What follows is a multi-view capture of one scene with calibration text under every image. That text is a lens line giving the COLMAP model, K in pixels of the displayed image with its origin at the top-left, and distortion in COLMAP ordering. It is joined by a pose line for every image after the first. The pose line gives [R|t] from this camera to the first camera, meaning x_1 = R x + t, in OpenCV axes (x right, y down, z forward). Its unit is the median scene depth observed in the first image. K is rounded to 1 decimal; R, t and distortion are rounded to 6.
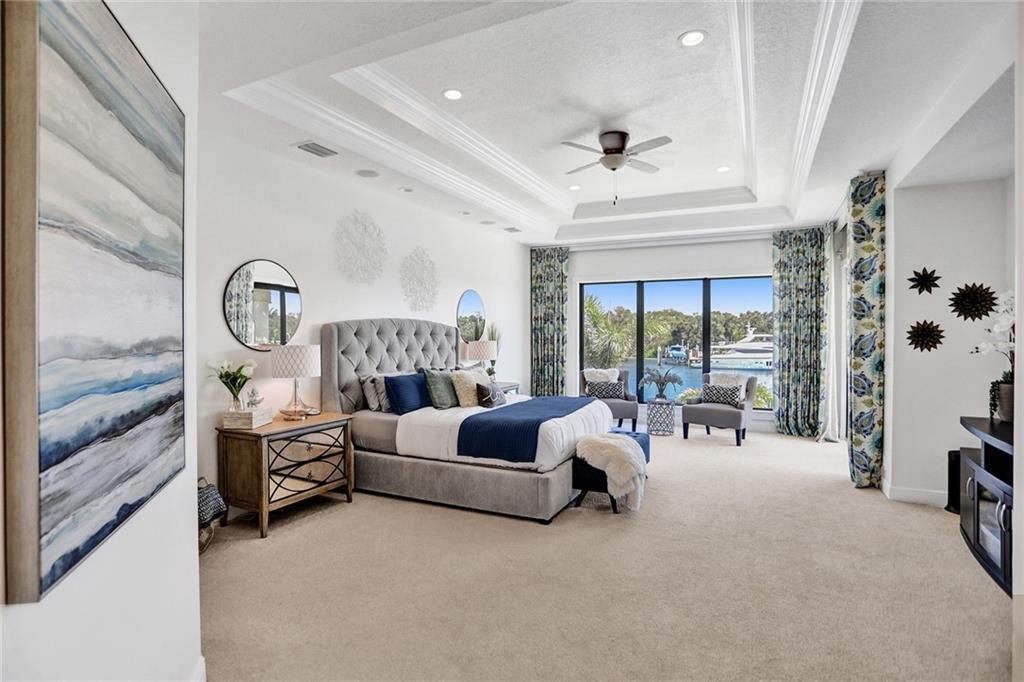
lens RADIAL K [[531.6, 0, 512.8], [0, 531.6, 342.4], [0, 0, 1]] dist [-0.054894, 0.018505]
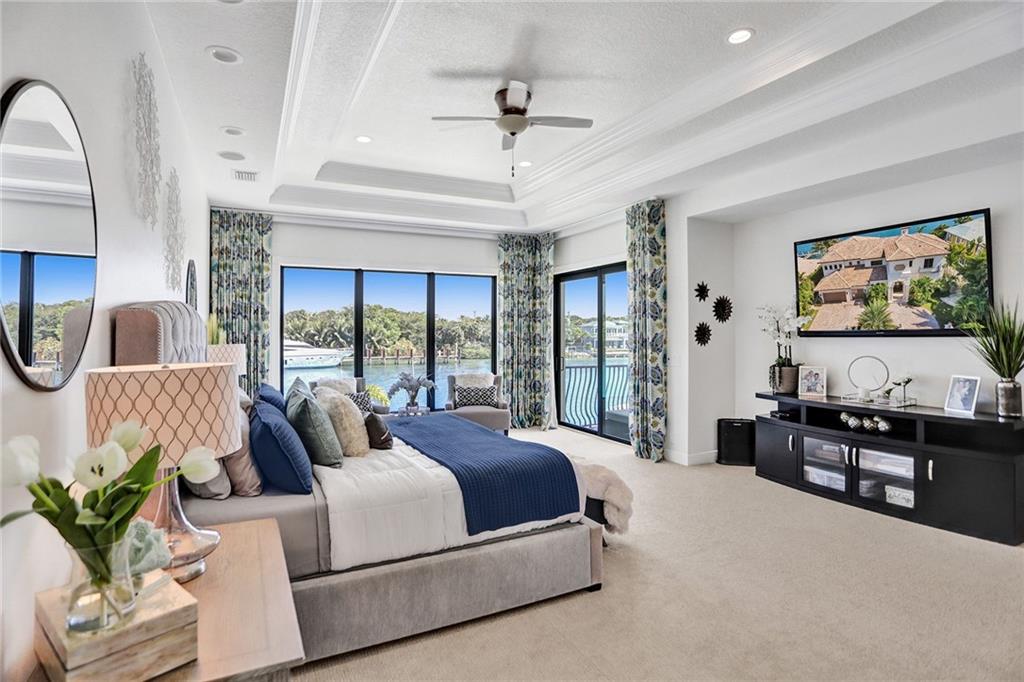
lens RADIAL K [[531.6, 0, 520.5], [0, 531.6, 331.4], [0, 0, 1]] dist [-0.054894, 0.018505]
pose [[0.599129, -0.000069, 0.800652, -0.323495], [0.013805, 0.999852, -0.010244, -0.007262], [-0.800533, 0.017190, 0.599042, 0.348008]]
